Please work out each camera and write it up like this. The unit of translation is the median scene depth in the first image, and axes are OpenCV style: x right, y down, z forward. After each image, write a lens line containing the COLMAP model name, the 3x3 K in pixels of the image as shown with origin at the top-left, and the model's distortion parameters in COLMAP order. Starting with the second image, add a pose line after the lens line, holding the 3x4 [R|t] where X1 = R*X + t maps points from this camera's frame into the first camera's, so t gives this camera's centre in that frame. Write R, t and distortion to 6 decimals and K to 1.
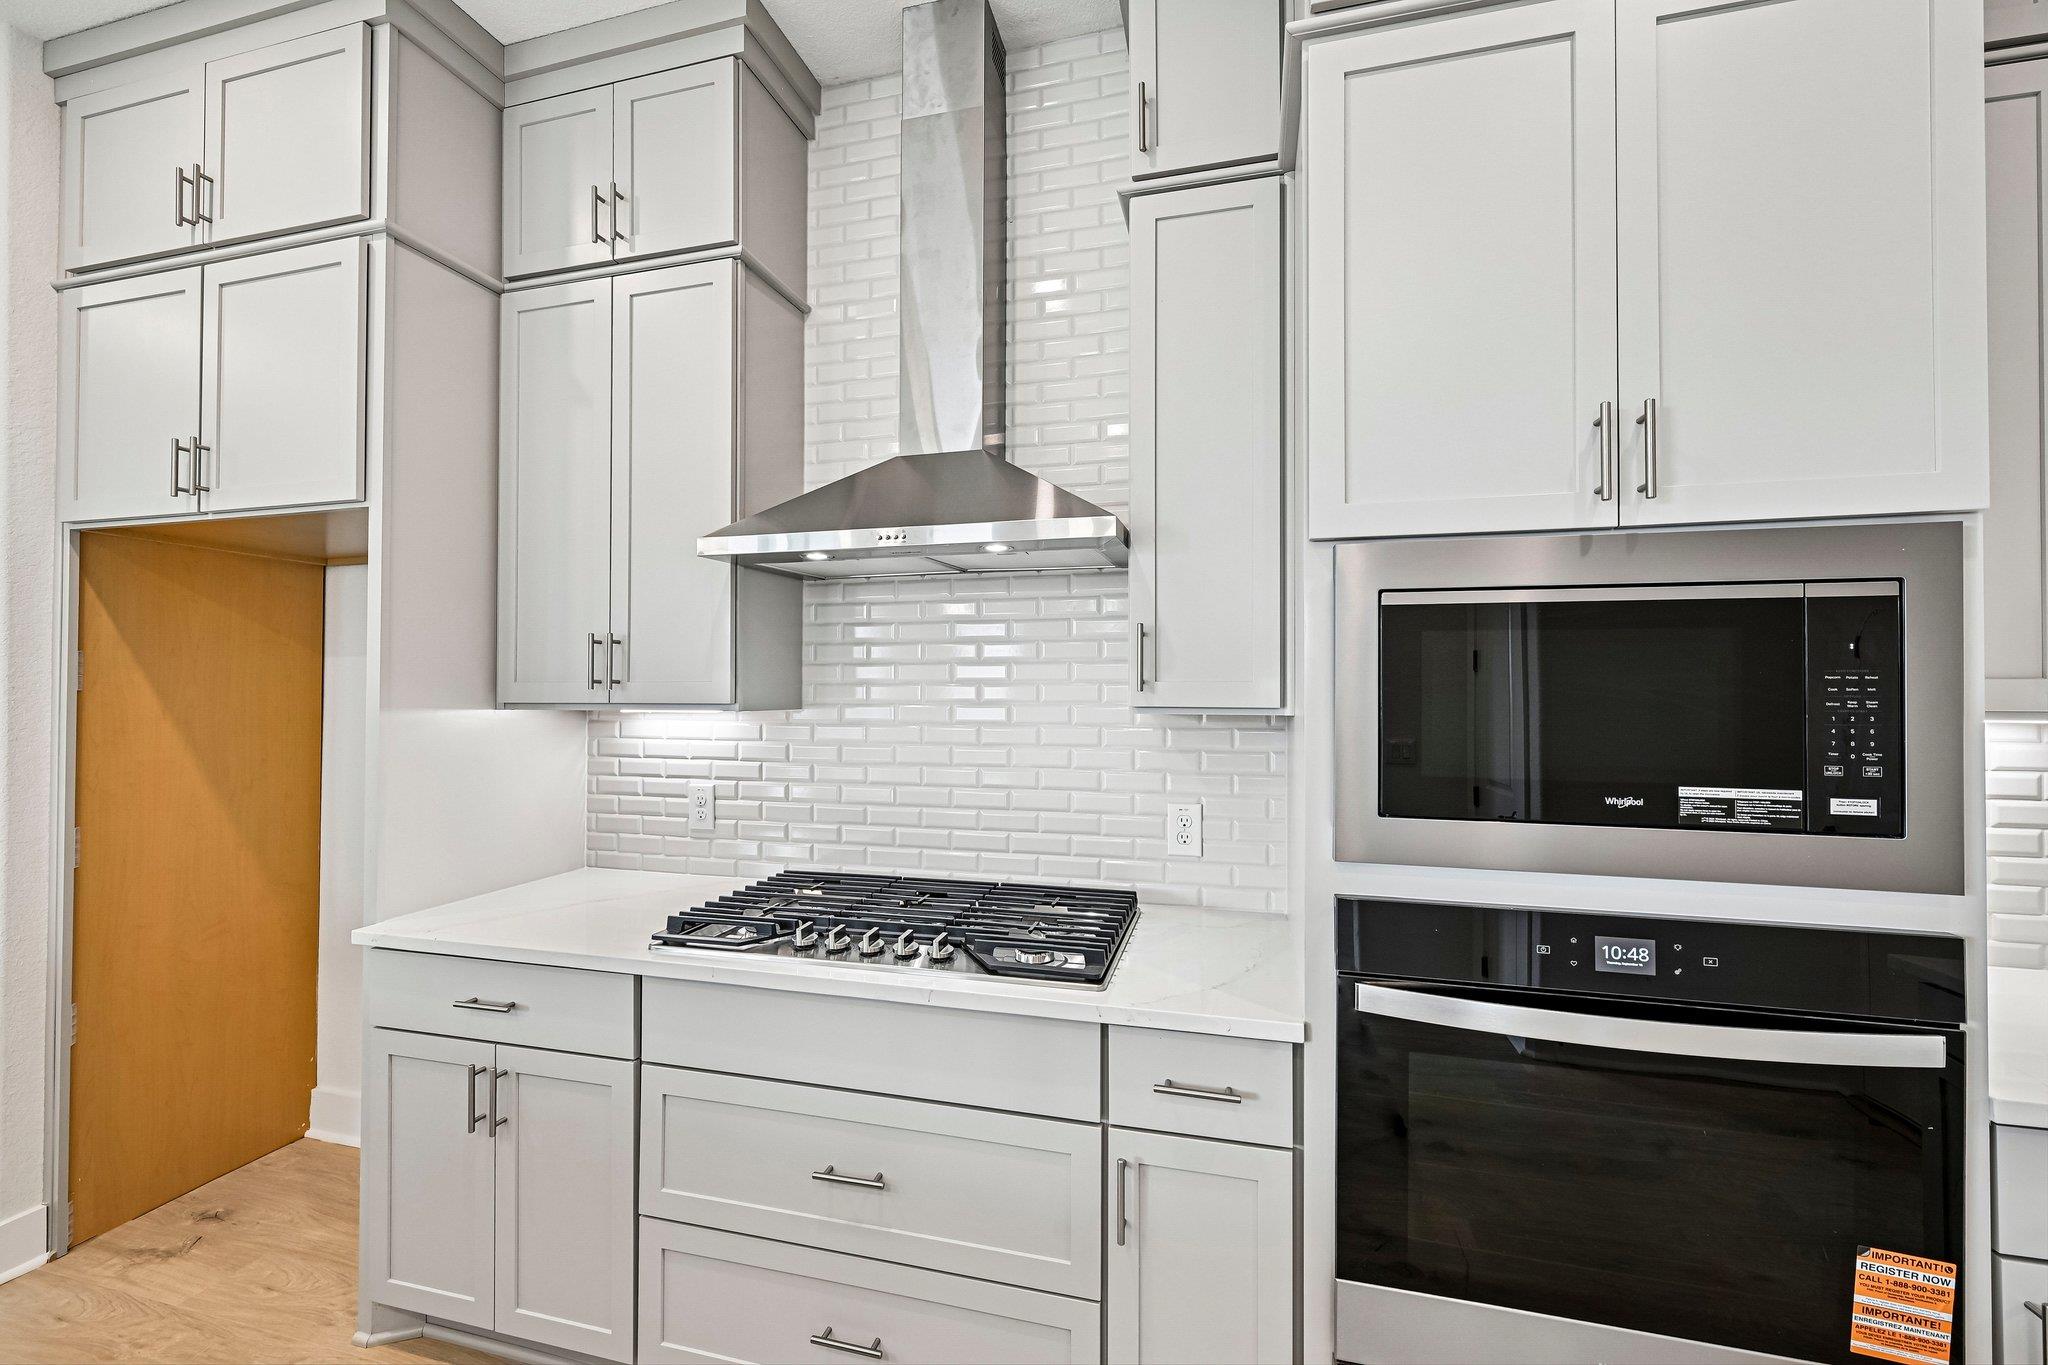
lens RADIAL K [[830.2, 0, 1024.8], [0, 830.2, 681.4], [0, 0, 1]] dist [-0.003443, 0.000530]
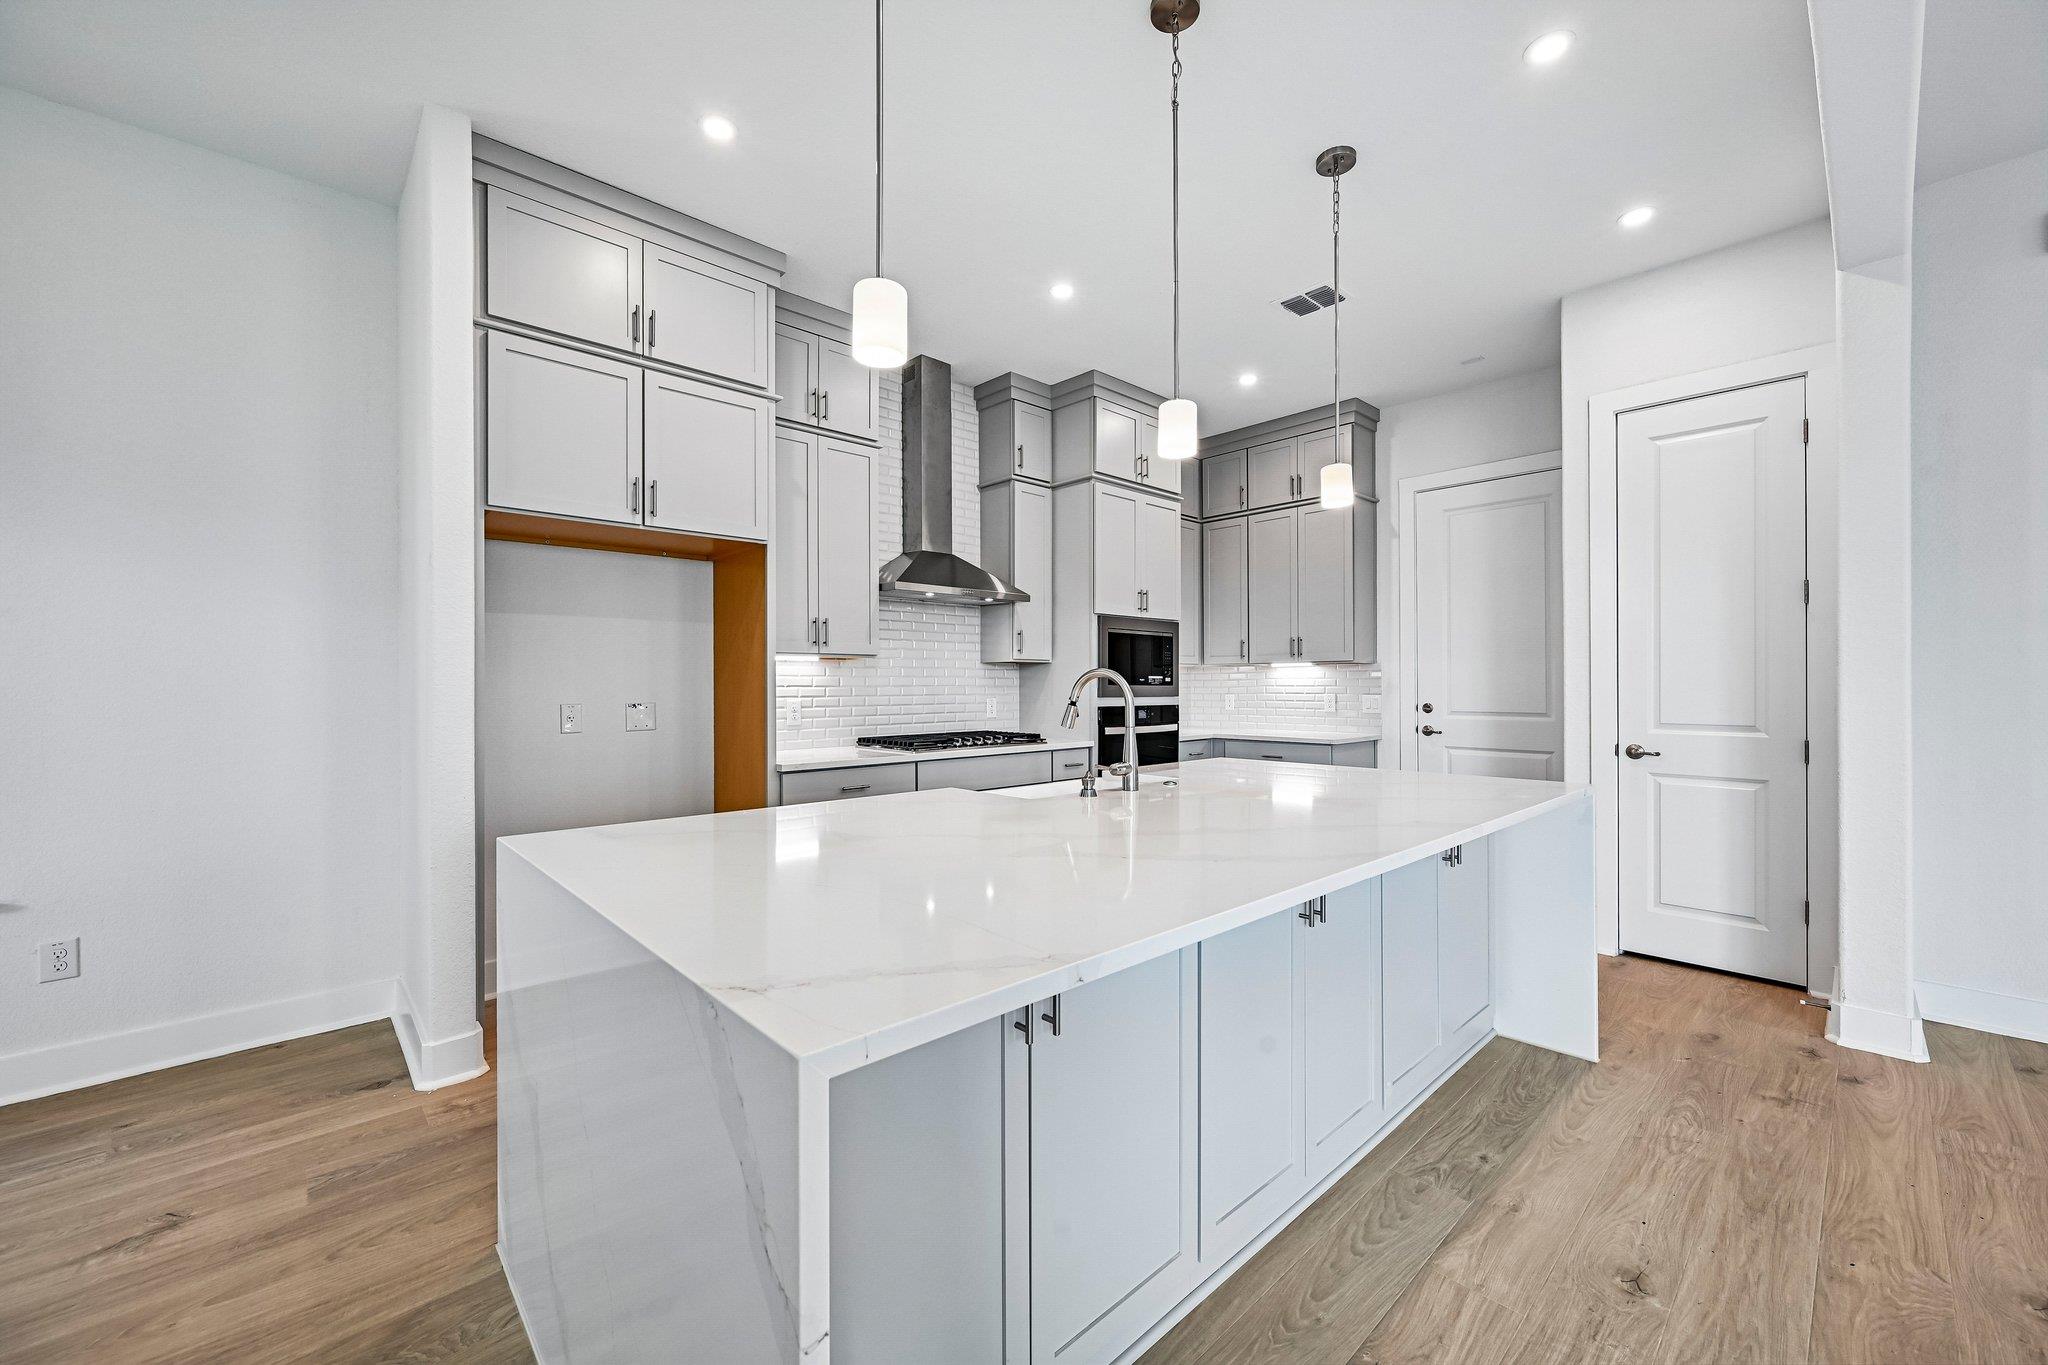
lens RADIAL K [[799.2, 0, 1026.0], [0, 799.2, 683.9], [0, 0, 1]] dist [-0.001857, 0.001132]
pose [[0.529719, -0.001874, 0.848171, -2.809111], [-0.007321, 0.999950, 0.006782, 0.125063], [-0.848142, -0.009802, 0.529679, -0.642156]]
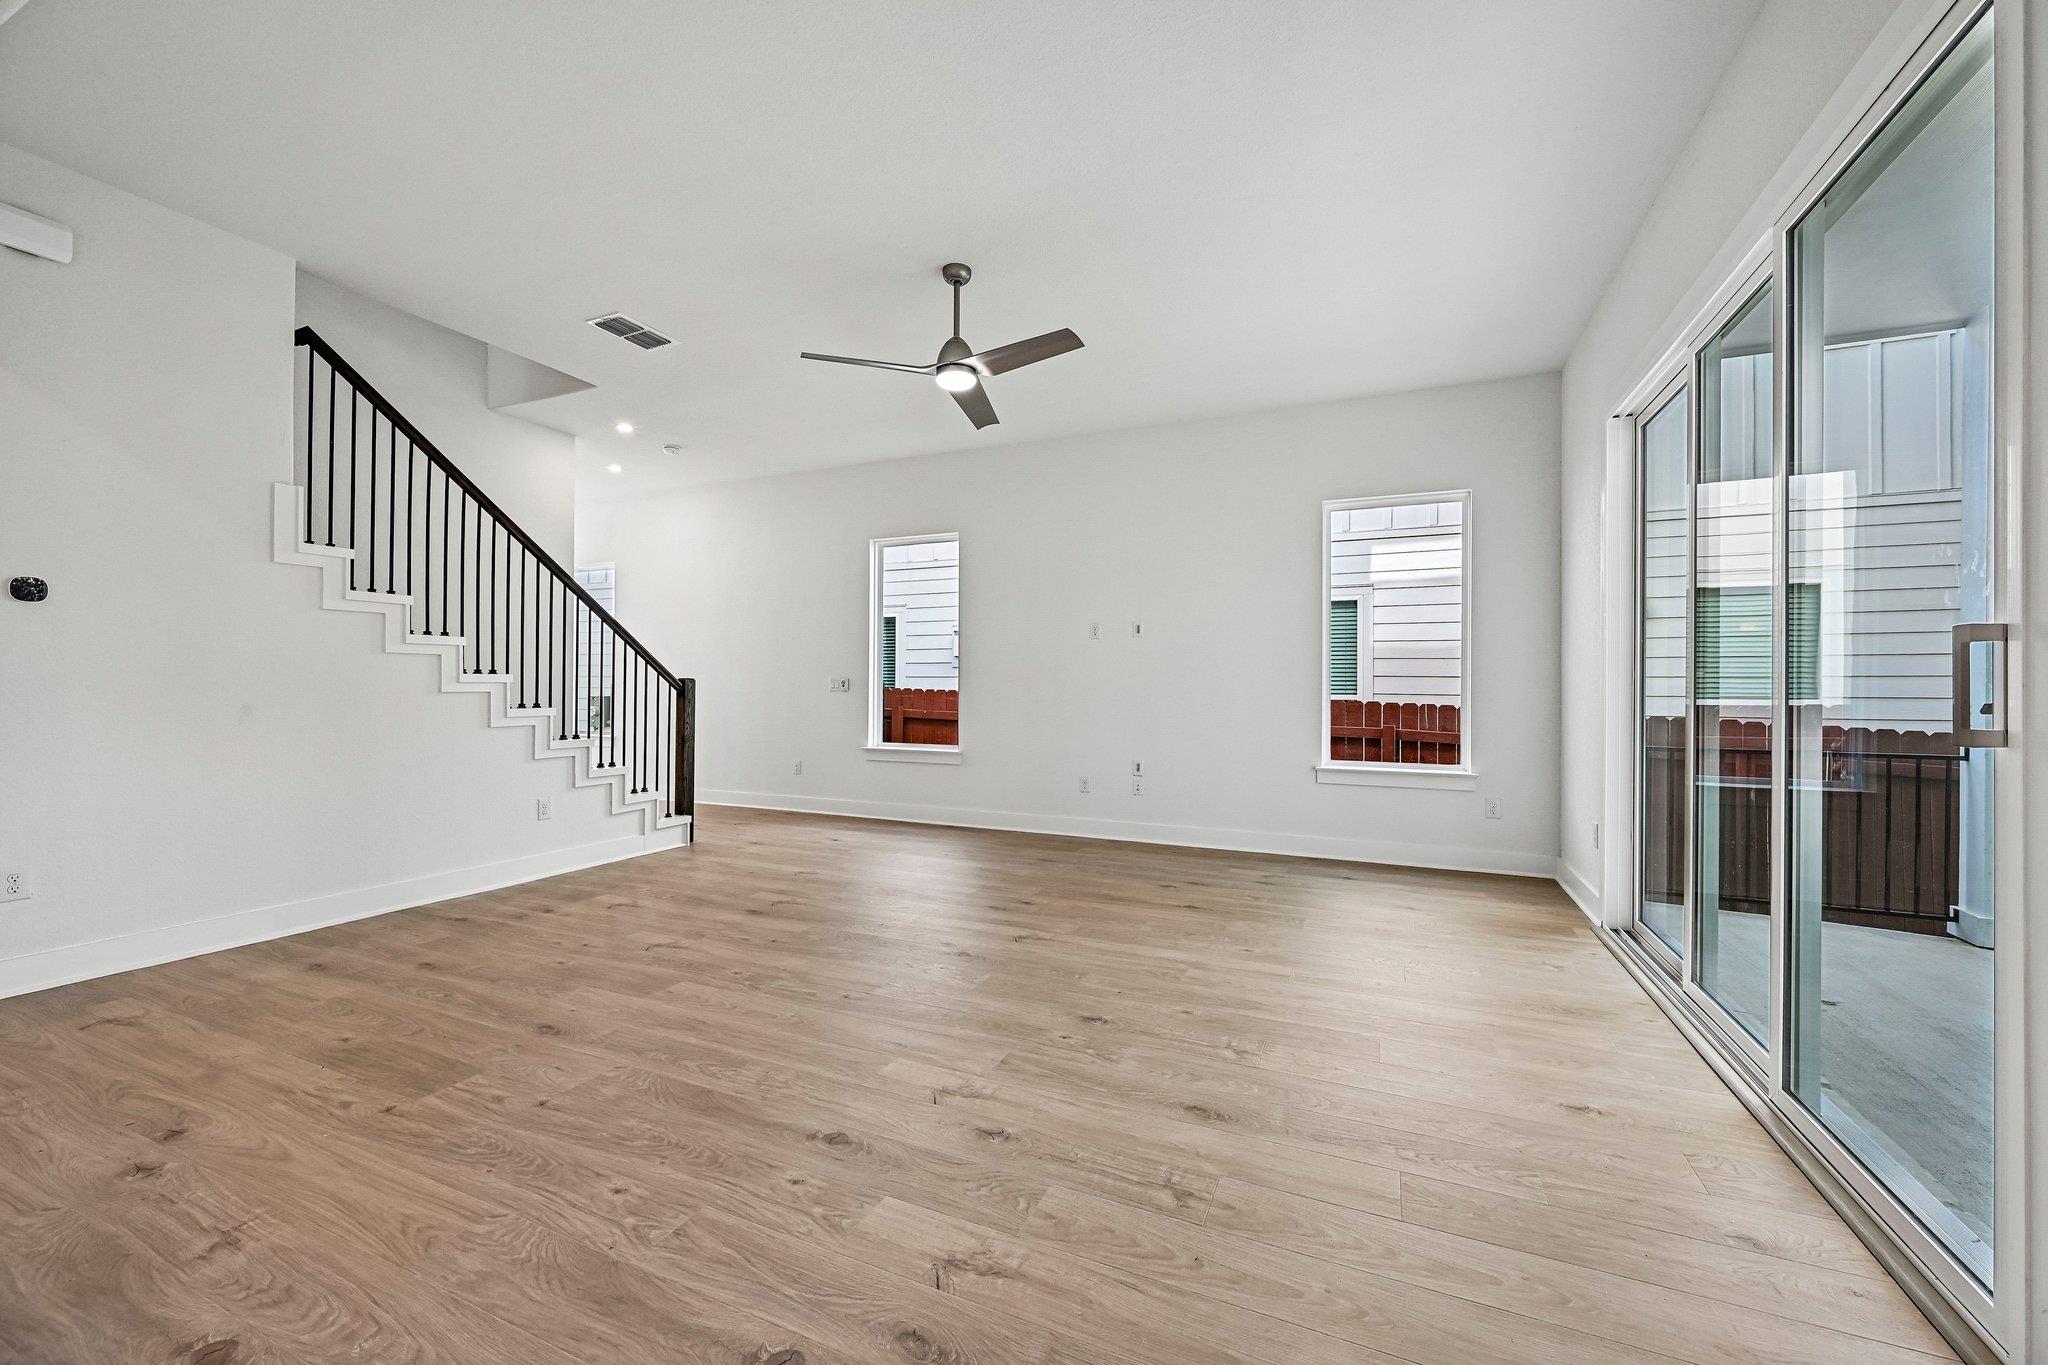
lens RADIAL K [[799.2, 0, 1025.6], [0, 799.2, 684.6], [0, 0, 1]] dist [-0.001857, 0.001132]
pose [[-0.986602, -0.005285, 0.163061, -2.753682], [-0.007967, 0.999843, -0.015800, 0.209288], [-0.162952, -0.016888, -0.986489, -0.175738]]
